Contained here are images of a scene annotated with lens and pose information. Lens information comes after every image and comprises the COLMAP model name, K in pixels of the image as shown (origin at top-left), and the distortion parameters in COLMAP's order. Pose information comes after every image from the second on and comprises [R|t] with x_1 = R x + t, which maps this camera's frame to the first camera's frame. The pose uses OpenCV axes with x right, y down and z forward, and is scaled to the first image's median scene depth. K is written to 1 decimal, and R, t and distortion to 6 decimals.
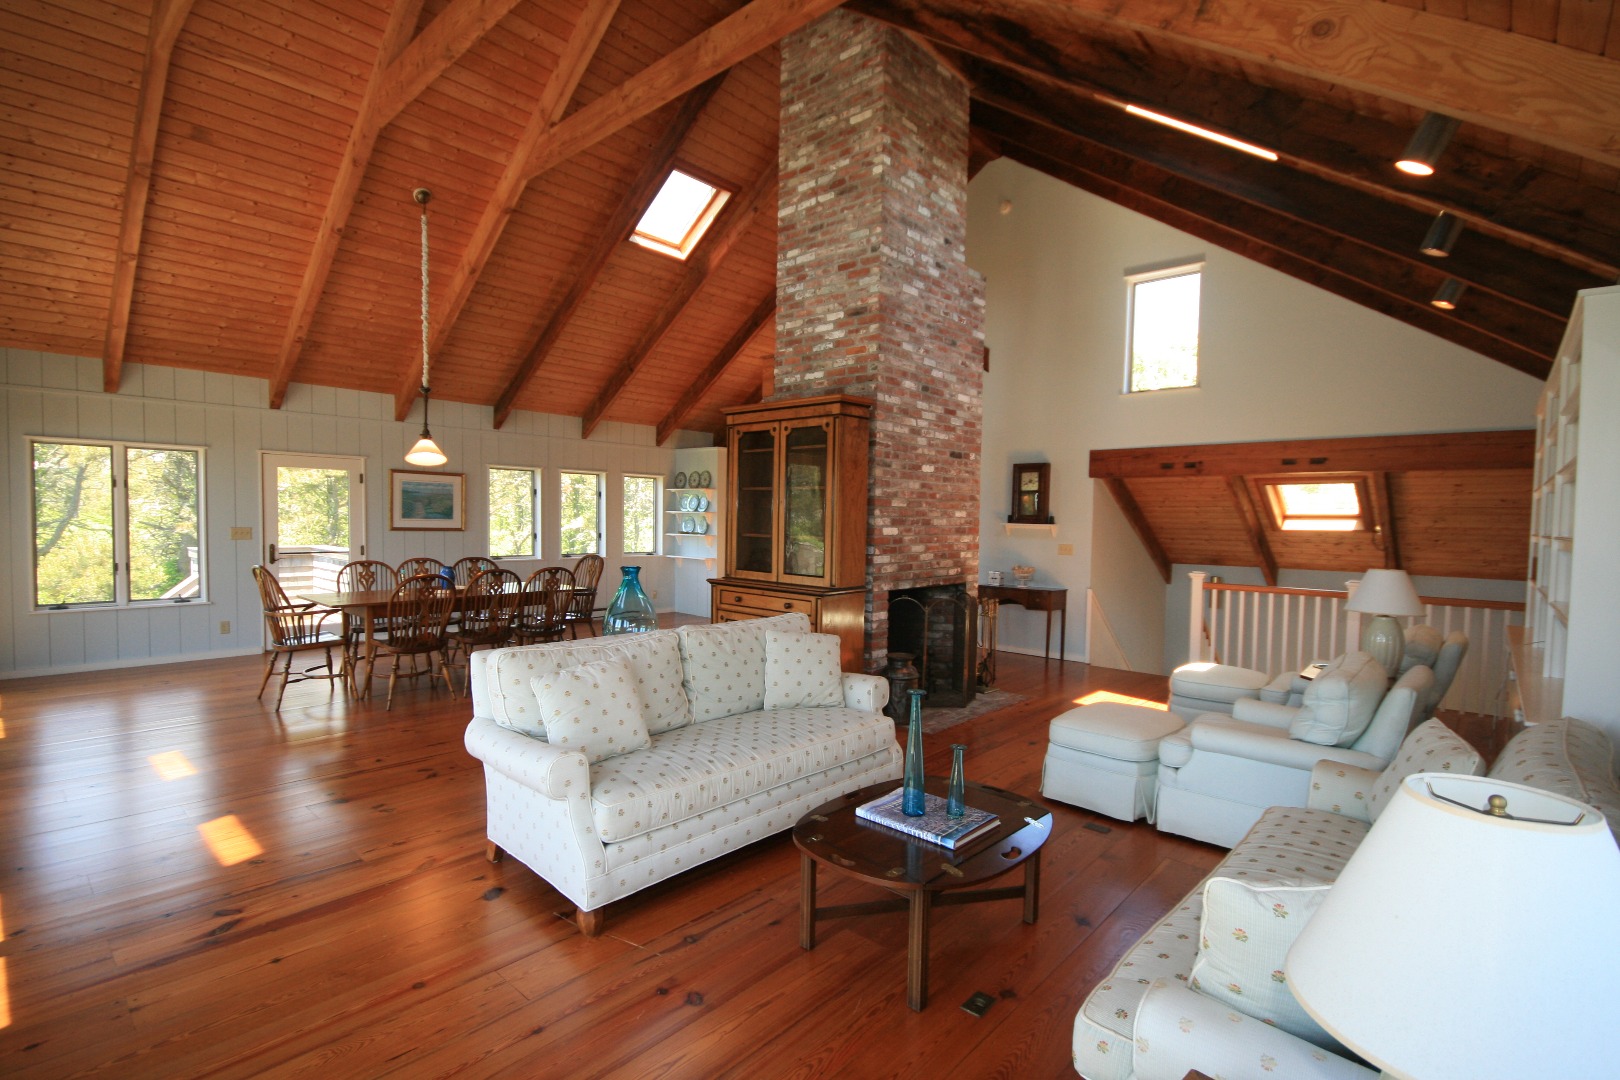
lens RADIAL K [[759.0, 0, 803.5], [0, 759.0, 543.2], [0, 0, 1]] dist [0.007688, -0.008543]
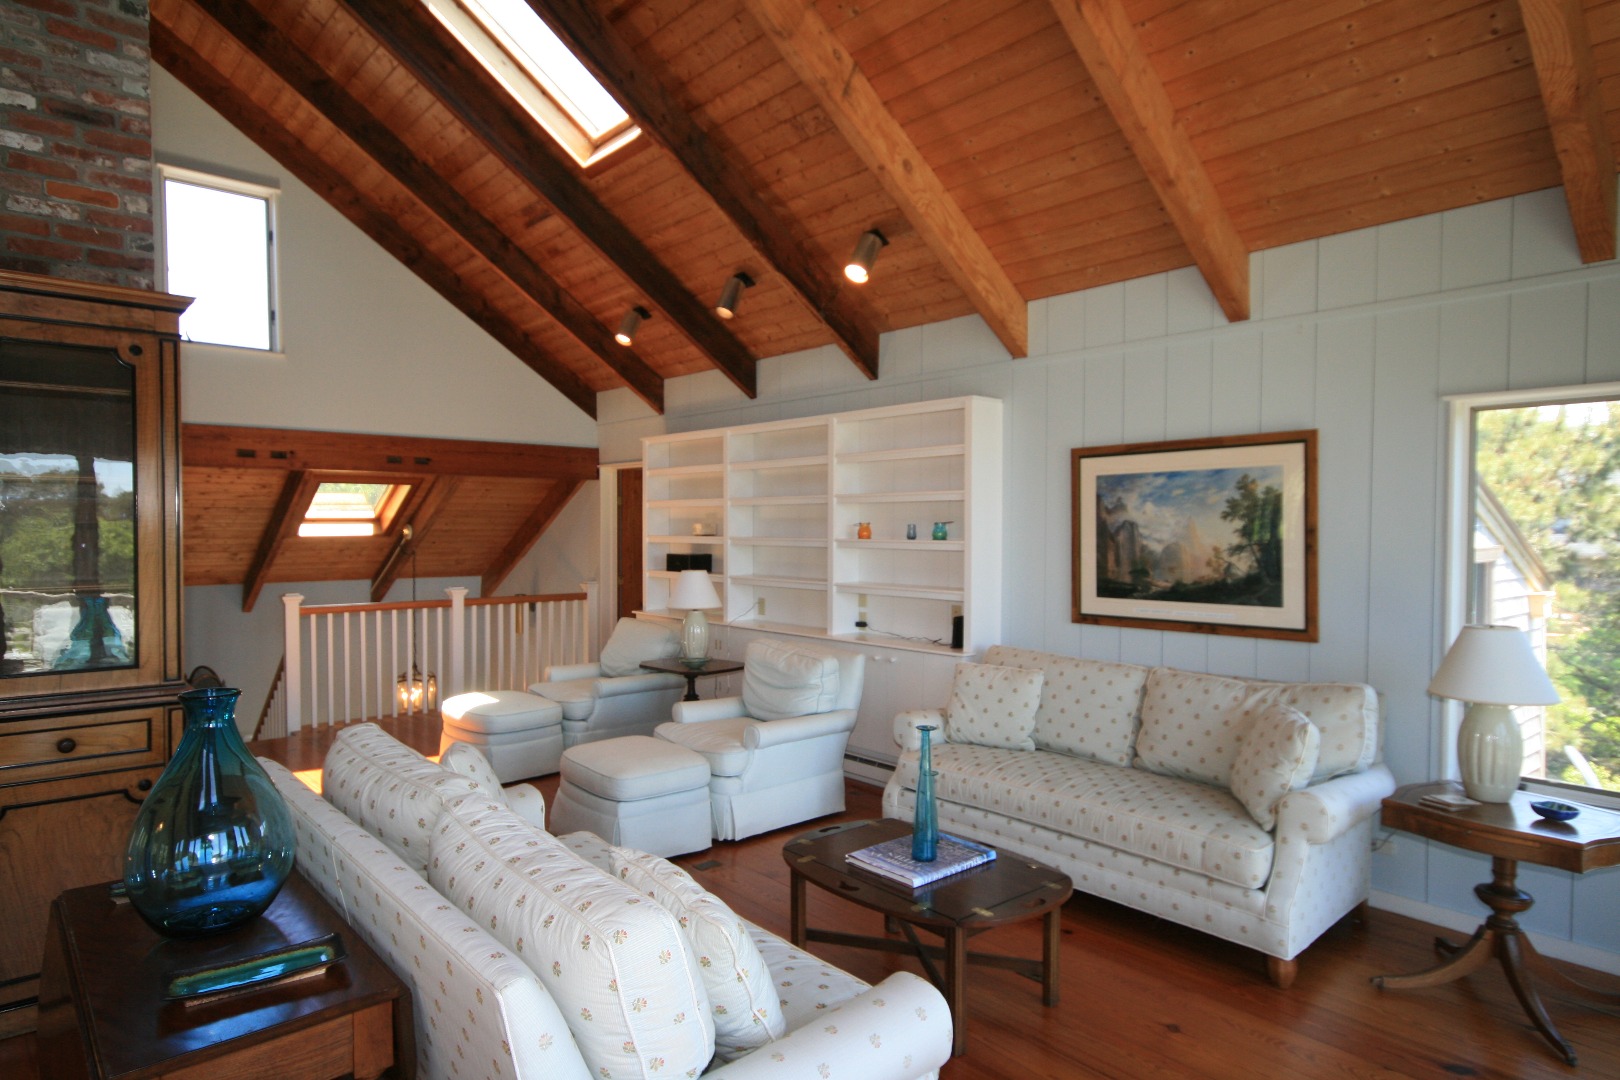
lens RADIAL K [[947.8, 0, 819.4], [0, 947.8, 541.4], [0, 0, 1]] dist [0.023585, -0.000477]
pose [[0.121820, -0.033372, 0.991991, -0.356215], [0.034732, 0.998966, 0.029342, -0.025628], [-0.991944, 0.030879, 0.122854, 0.340232]]
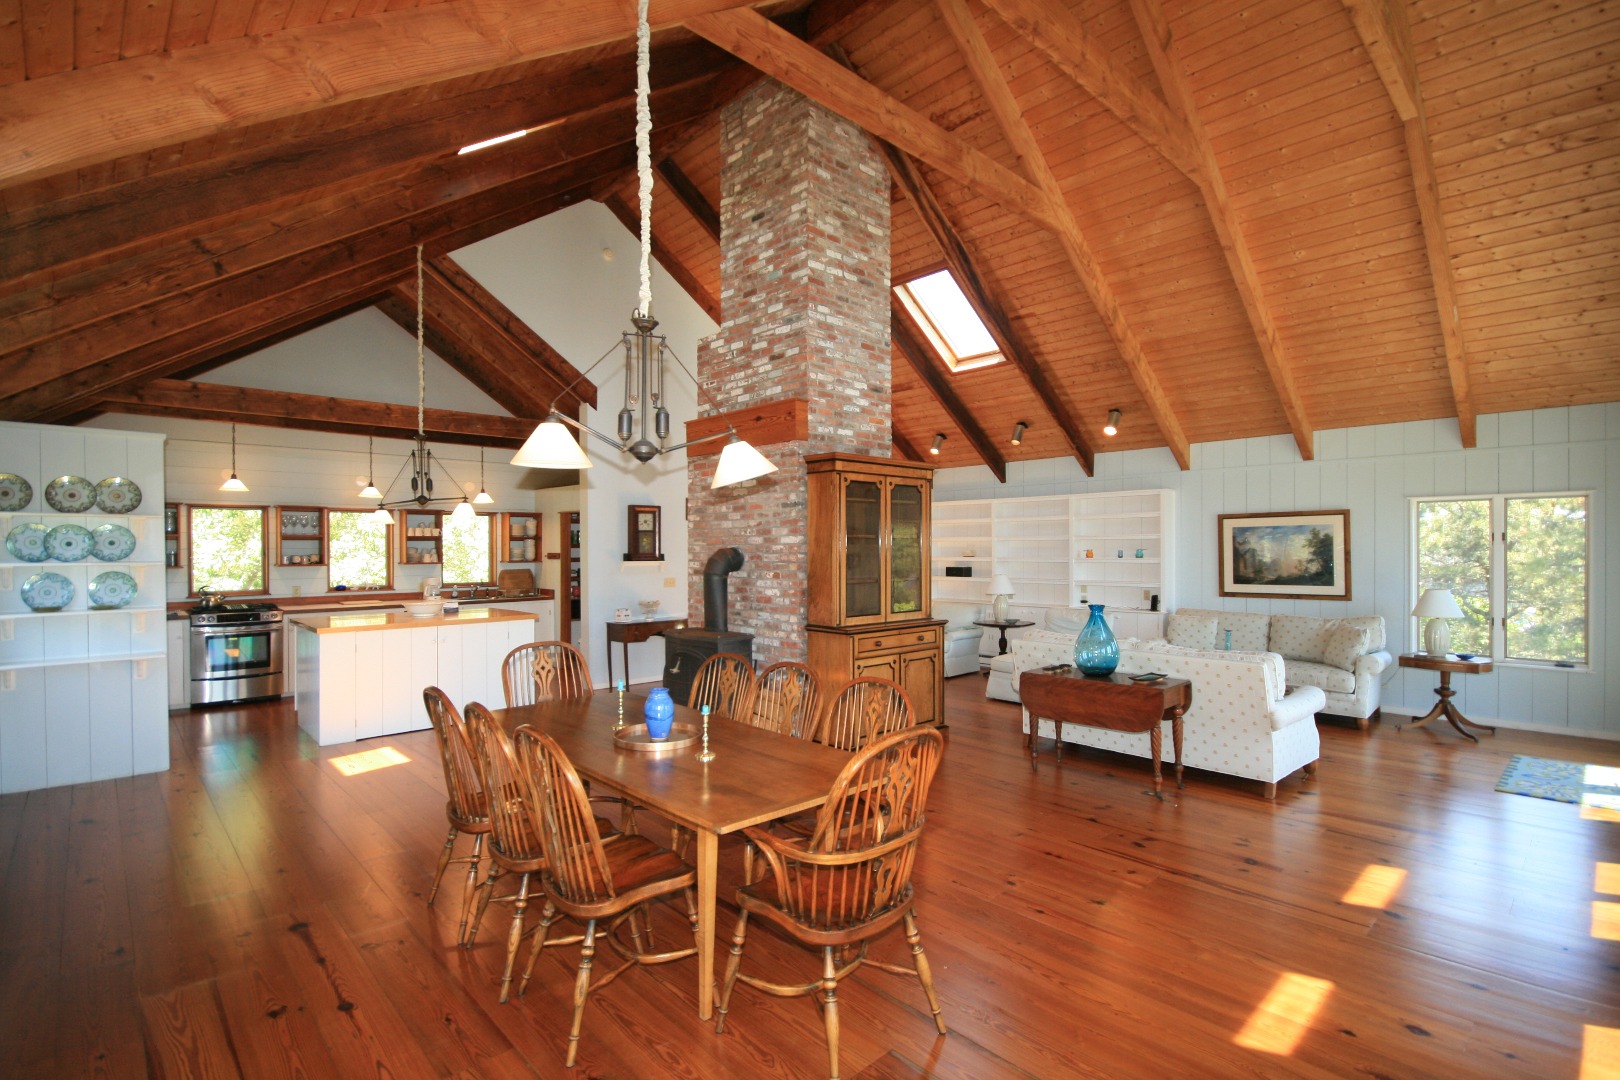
lens RADIAL K [[759.0, 0, 803.5], [0, 759.0, 543.2], [0, 0, 1]] dist [0.007688, -0.008543]
pose [[0.083049, -0.012149, 0.996471, -0.828187], [0.041665, 0.999094, 0.008708, -0.056032], [-0.995674, 0.040795, 0.083480, 0.746145]]
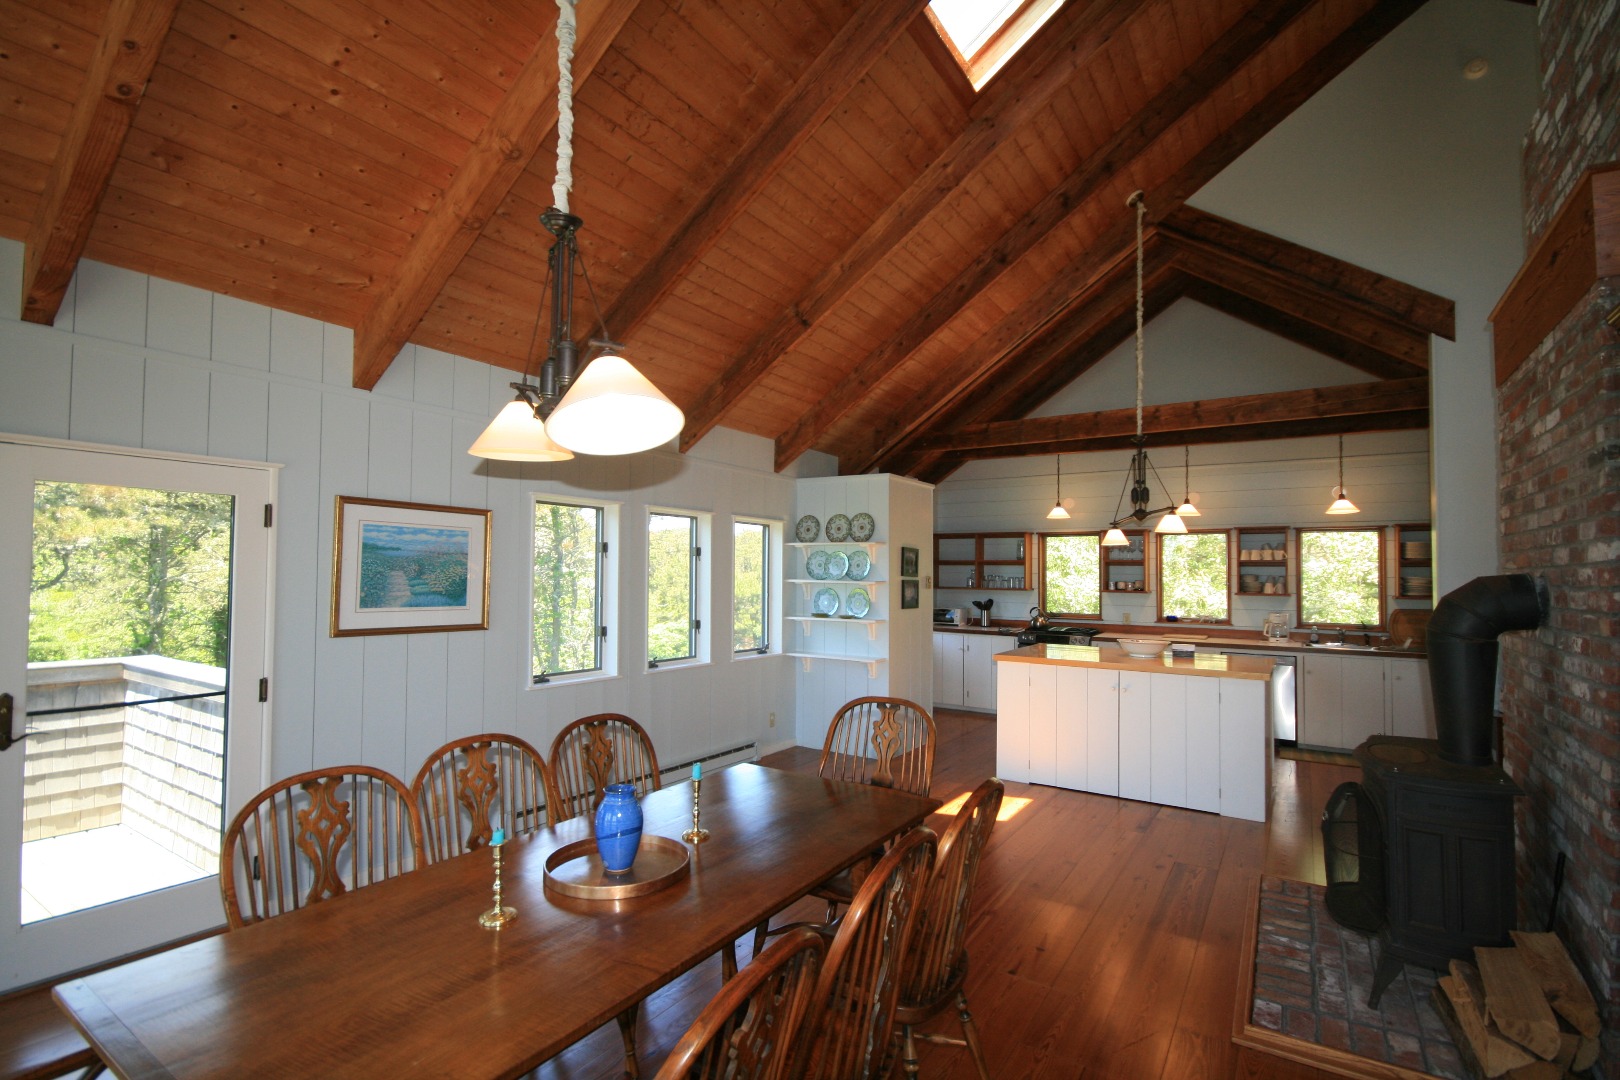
lens RADIAL K [[759.0, 0, 803.5], [0, 759.0, 543.2], [0, 0, 1]] dist [0.007688, -0.008543]
pose [[0.987855, 0.000234, 0.155376, -0.386286], [0.011332, 0.997227, -0.073551, -0.039097], [-0.154963, 0.074418, 0.985113, 0.590393]]
